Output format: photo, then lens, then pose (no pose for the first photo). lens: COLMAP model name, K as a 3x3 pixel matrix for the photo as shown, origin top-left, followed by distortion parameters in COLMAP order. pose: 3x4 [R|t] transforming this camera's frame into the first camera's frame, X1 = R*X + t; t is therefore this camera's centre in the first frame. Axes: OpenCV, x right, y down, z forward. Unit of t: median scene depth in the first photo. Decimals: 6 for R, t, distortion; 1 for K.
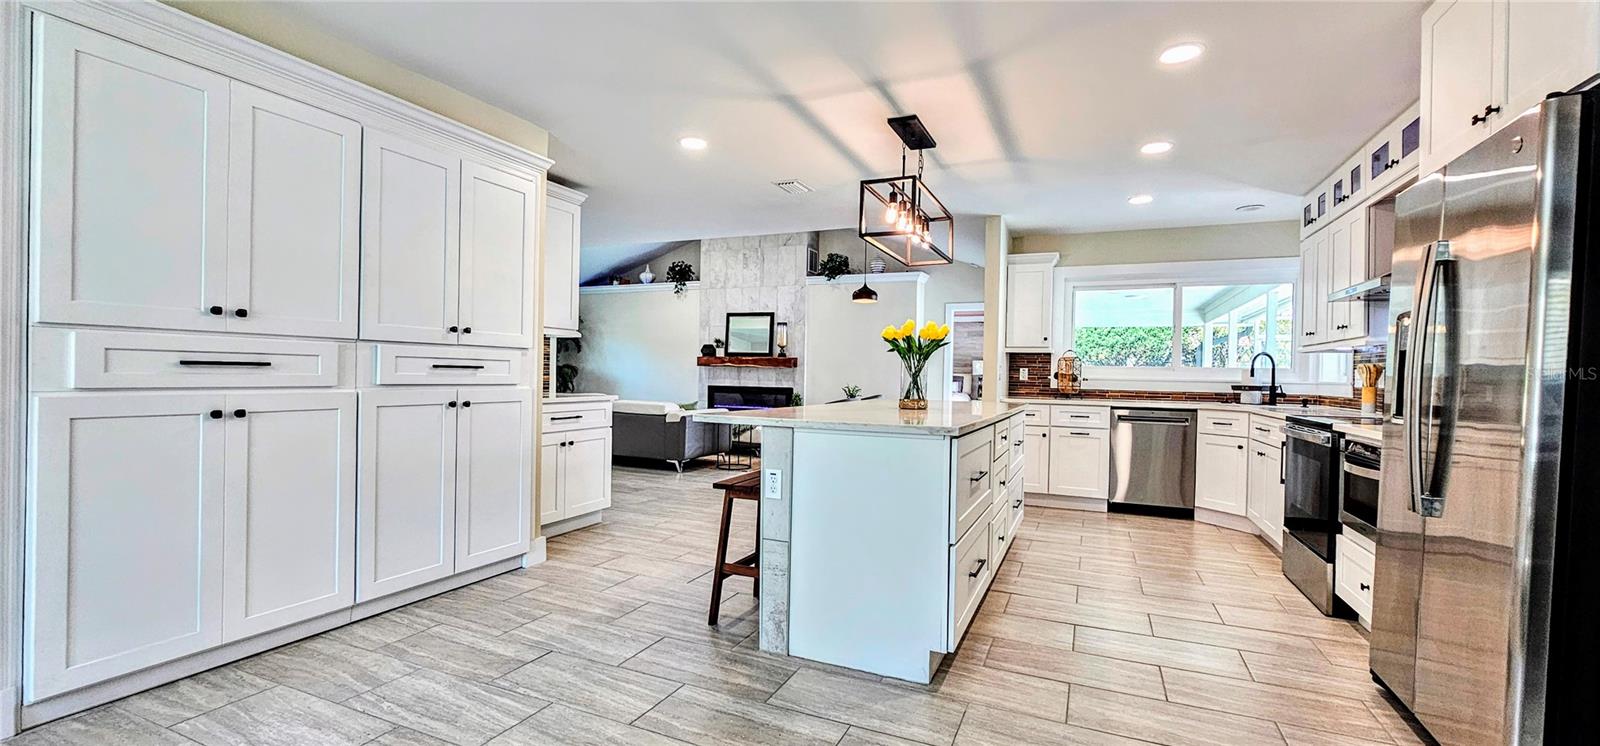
lens RADIAL K [[656.1, 0, 804.3], [0, 656.1, 377.0], [0, 0, 1]] dist [-0.000637, 0.000146]
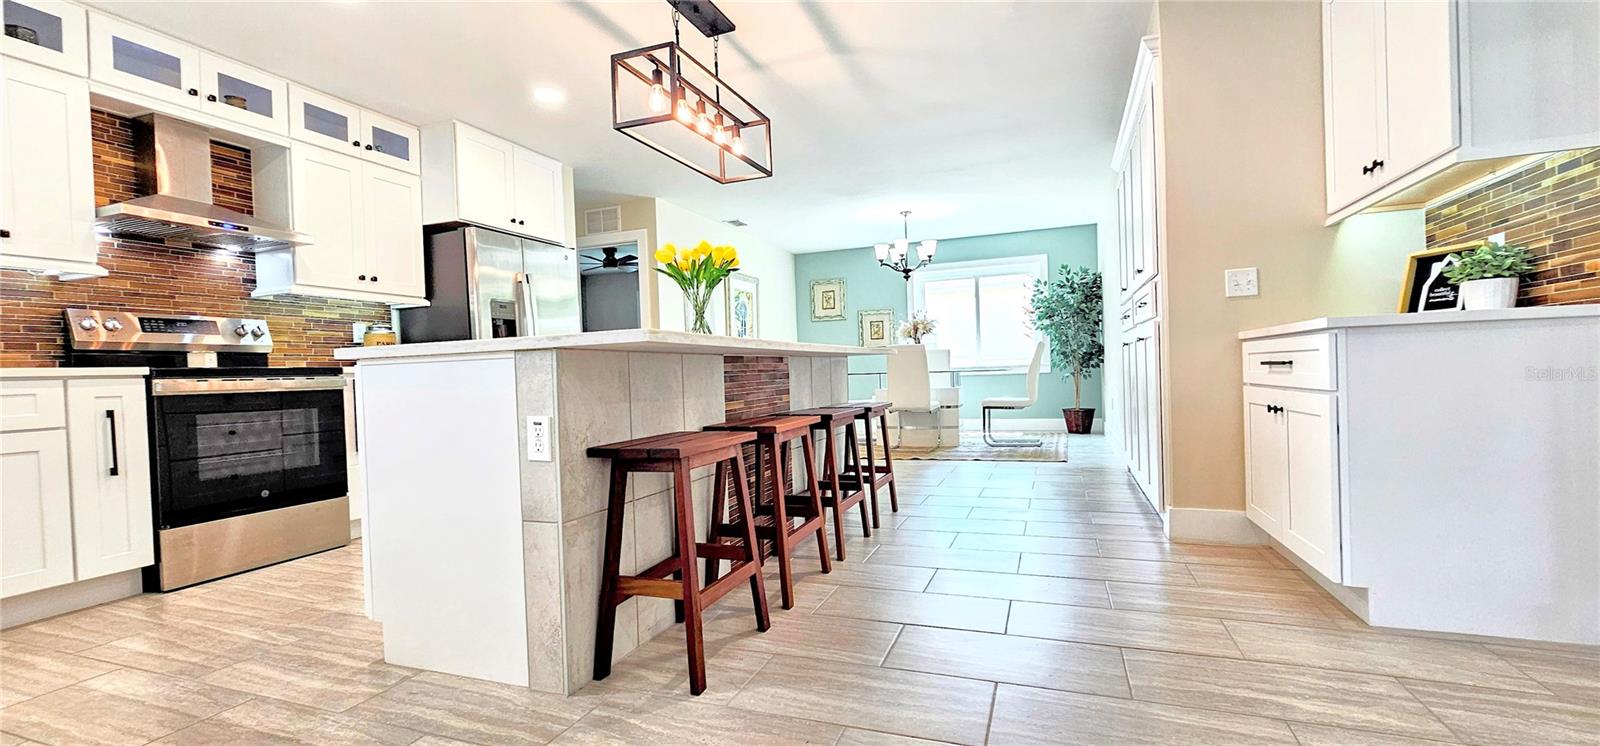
lens RADIAL K [[650.4, 0, 807.8], [0, 650.4, 378.3], [0, 0, 1]] dist [0.000512, 0.000016]
pose [[-0.997979, 0.015866, -0.061532, 0.058154], [0.014870, 0.999751, 0.016612, 0.048045], [0.061781, 0.015664, -0.997967, 1.218482]]
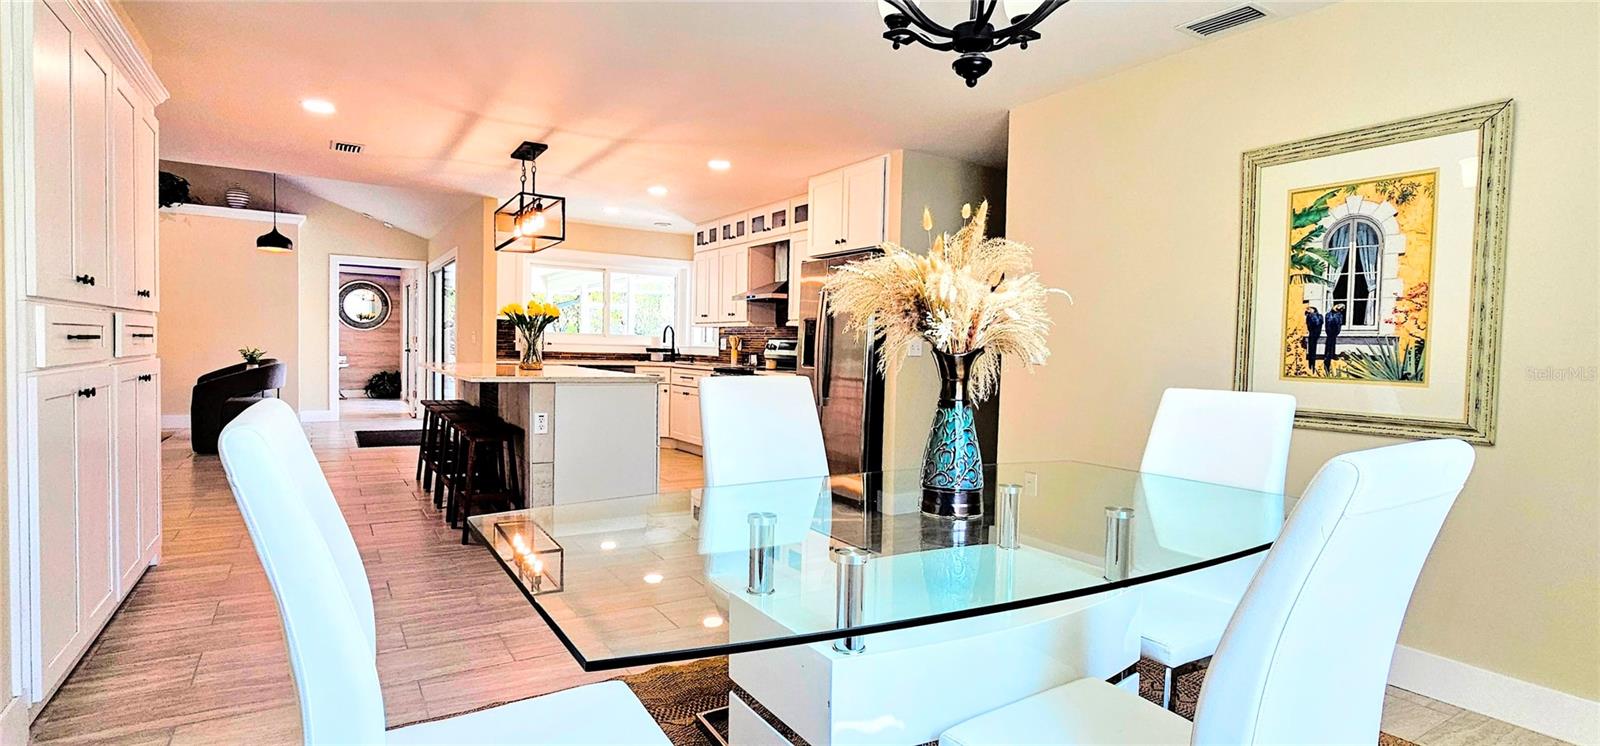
lens RADIAL K [[774.6, 0, 800.0], [0, 774.6, 373.0], [0, 0, 1]] dist [0.002201, 0.000200]
pose [[0.555465, -0.032165, 0.830918, -0.535977], [-0.010265, 0.998910, 0.045530, -0.012964], [-0.831477, -0.033820, 0.554529, -0.182933]]
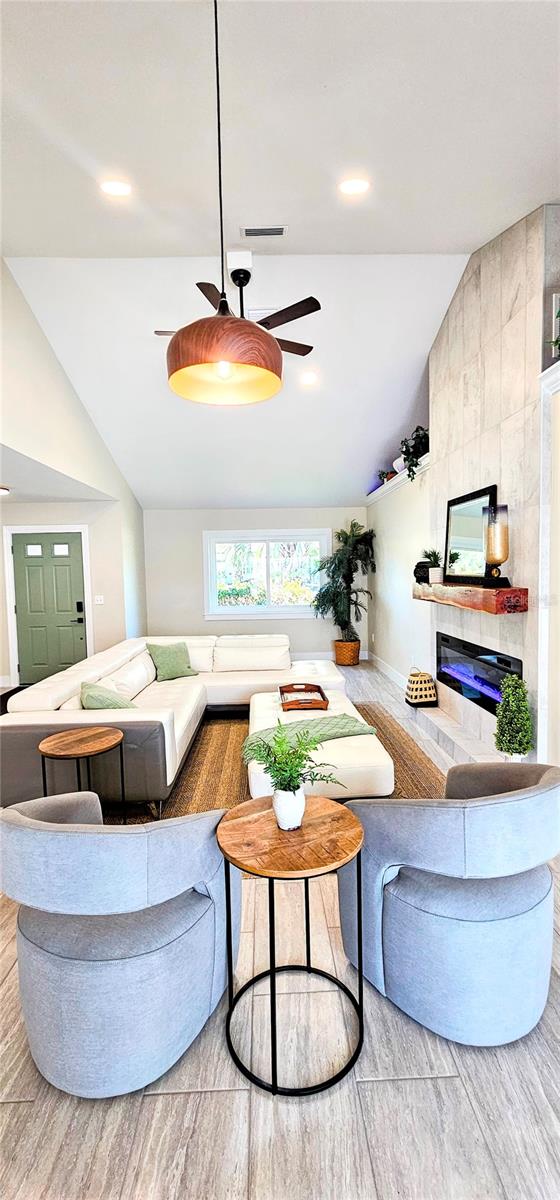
lens RADIAL K [[488.0, 0, 281.0], [0, 488.0, 603.3], [0, 0, 1]] dist [0.001935, 0.000733]
pose [[0.436164, 0.032853, -0.899267, 0.360294], [0.026216, 0.998445, 0.049191, -0.073352], [0.899485, -0.045030, 0.434625, 1.373858]]
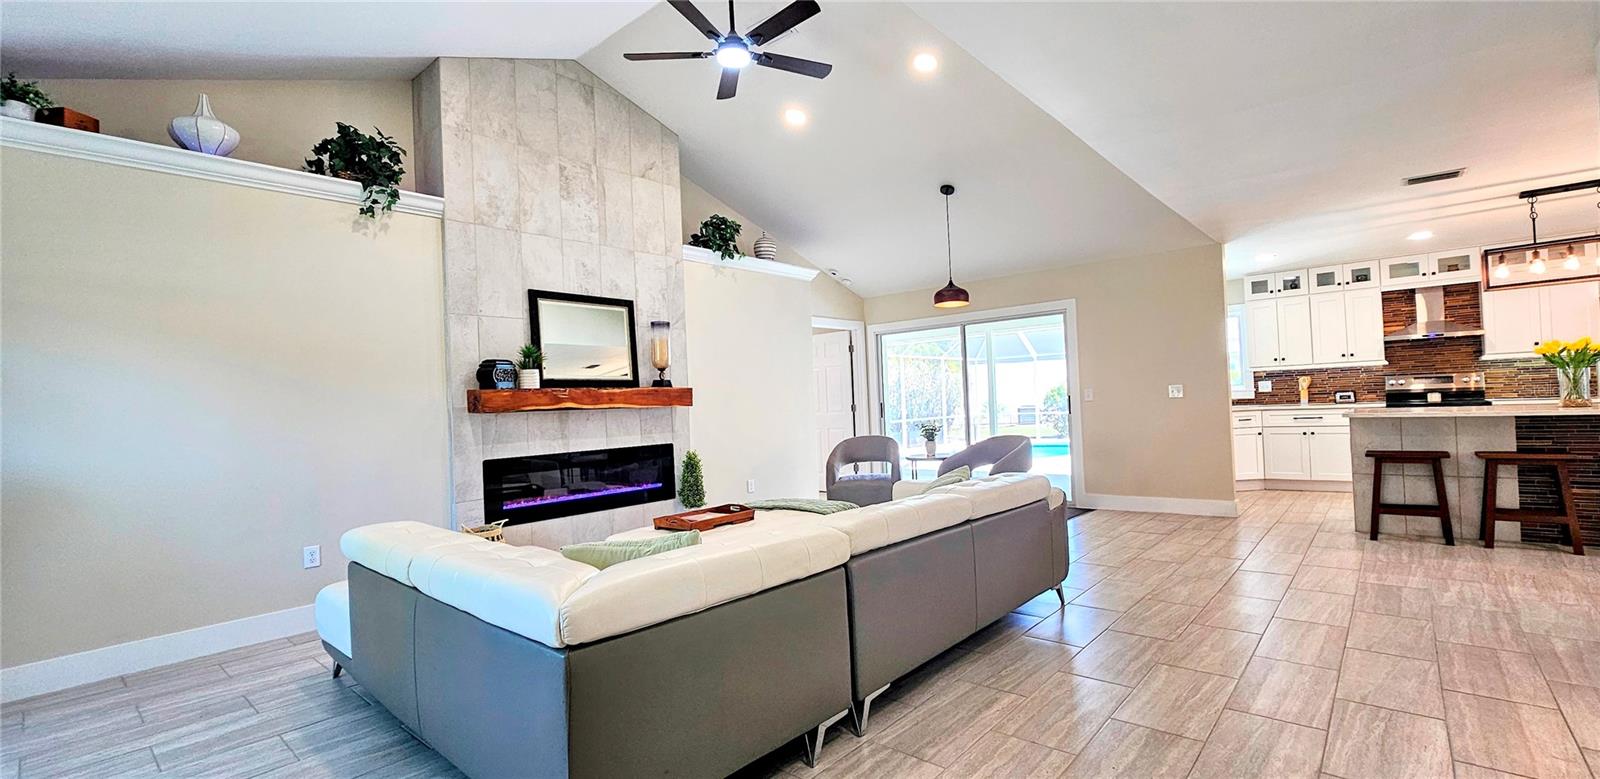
lens RADIAL K [[680.7, 0, 840.8], [0, 680.7, 398.7], [0, 0, 1]] dist [0.000400, 0.000046]
pose [[0.271540, -0.026556, 0.962061, -0.980453], [0.051671, 0.998580, 0.012980, -0.038881], [-0.961039, 0.046186, 0.272527, 1.332566]]
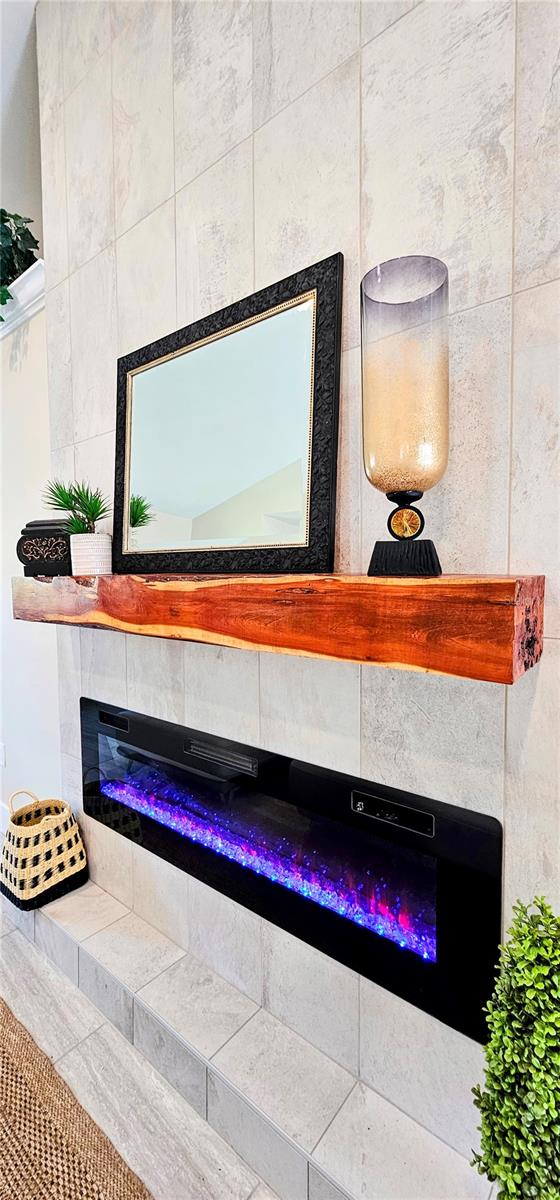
lens RADIAL K [[506.1, 0, 261.8], [0, 506.1, 597.8], [0, 0, 1]] dist [-0.002235, -0.000234]
pose [[0.955050, -0.011584, -0.296220, -0.058941], [0.025041, 0.998817, 0.041675, -0.057227], [0.295387, -0.047219, 0.954210, 1.687347]]
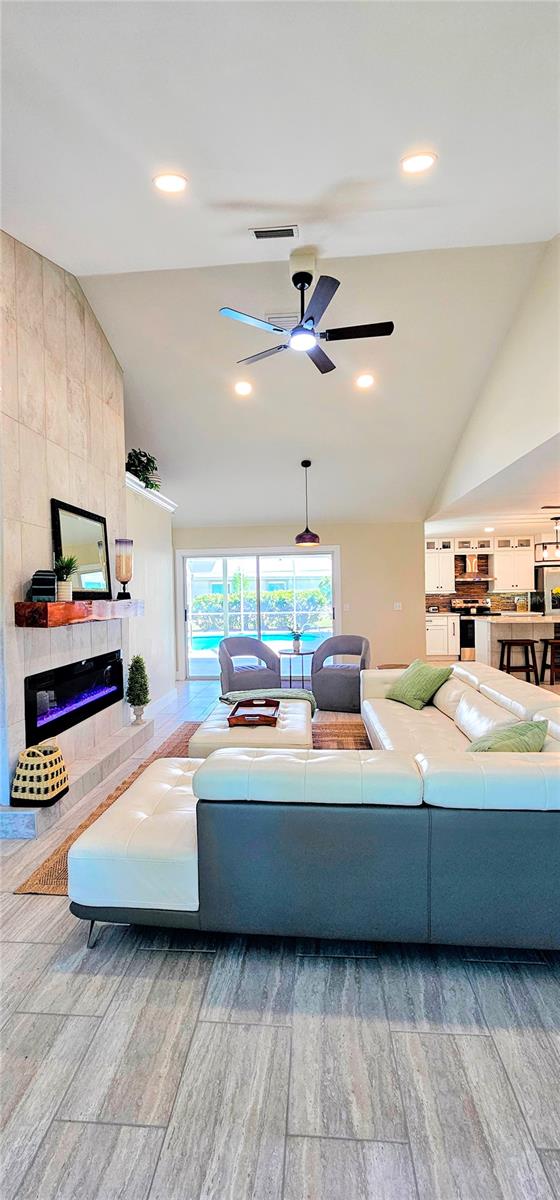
lens RADIAL K [[488.0, 0, 281.0], [0, 488.0, 603.3], [0, 0, 1]] dist [0.001935, 0.000733]
pose [[-0.335797, -0.033666, 0.941333, -0.919039], [0.014946, 0.999045, 0.041062, -0.079399], [-0.941816, 0.027858, -0.334973, 1.898707]]
